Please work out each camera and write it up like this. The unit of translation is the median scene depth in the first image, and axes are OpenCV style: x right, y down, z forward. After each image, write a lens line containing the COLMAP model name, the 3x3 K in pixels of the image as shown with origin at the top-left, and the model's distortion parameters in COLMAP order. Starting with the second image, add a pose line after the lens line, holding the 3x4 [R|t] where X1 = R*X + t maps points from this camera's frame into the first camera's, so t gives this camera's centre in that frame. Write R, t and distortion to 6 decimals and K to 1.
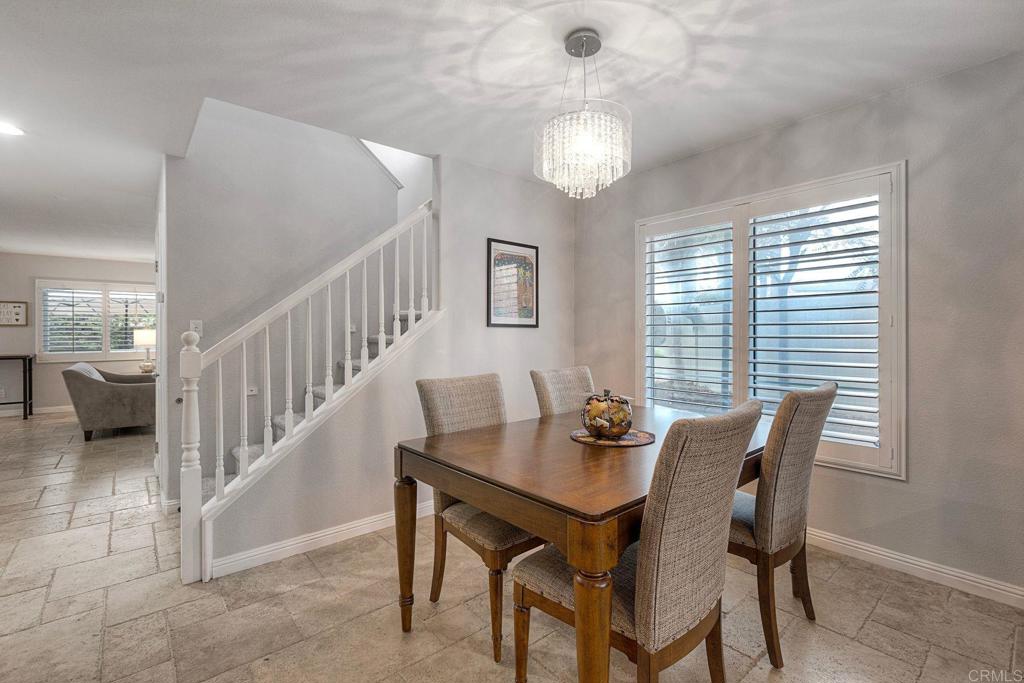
lens RADIAL K [[461.1, 0, 511.7], [0, 461.1, 336.6], [0, 0, 1]] dist [-0.000369, 0.001464]
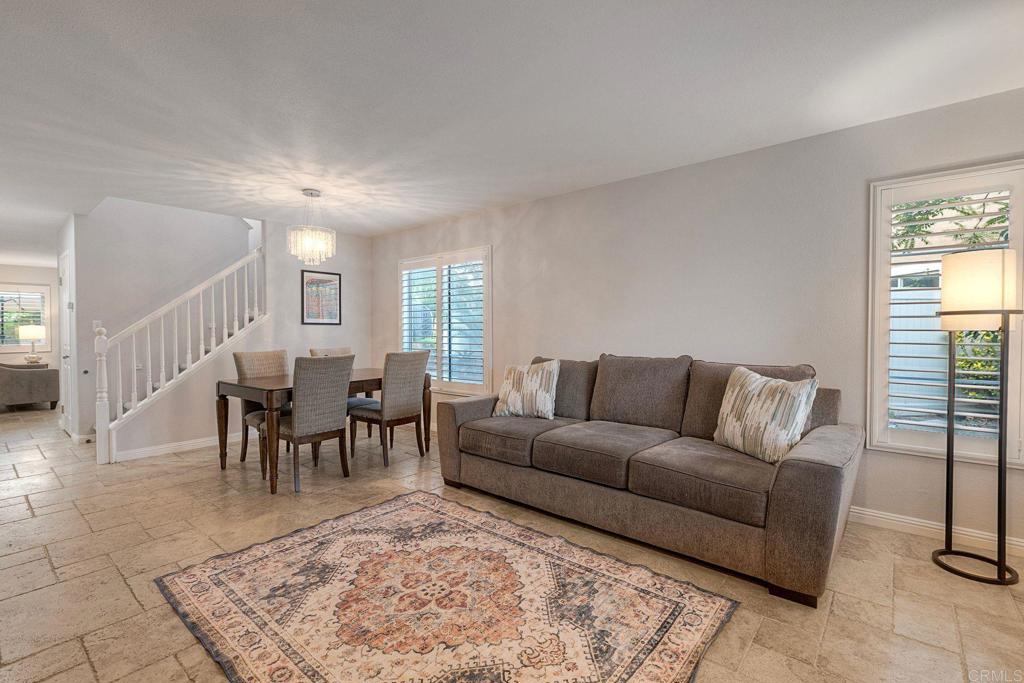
lens RADIAL K [[461.1, 0, 511.4], [0, 461.1, 337.6], [0, 0, 1]] dist [-0.000369, 0.001464]
pose [[0.984545, -0.004676, 0.175067, 0.490778], [0.002639, 0.999926, 0.011862, 0.008440], [-0.175110, -0.011217, 0.984485, -0.910759]]
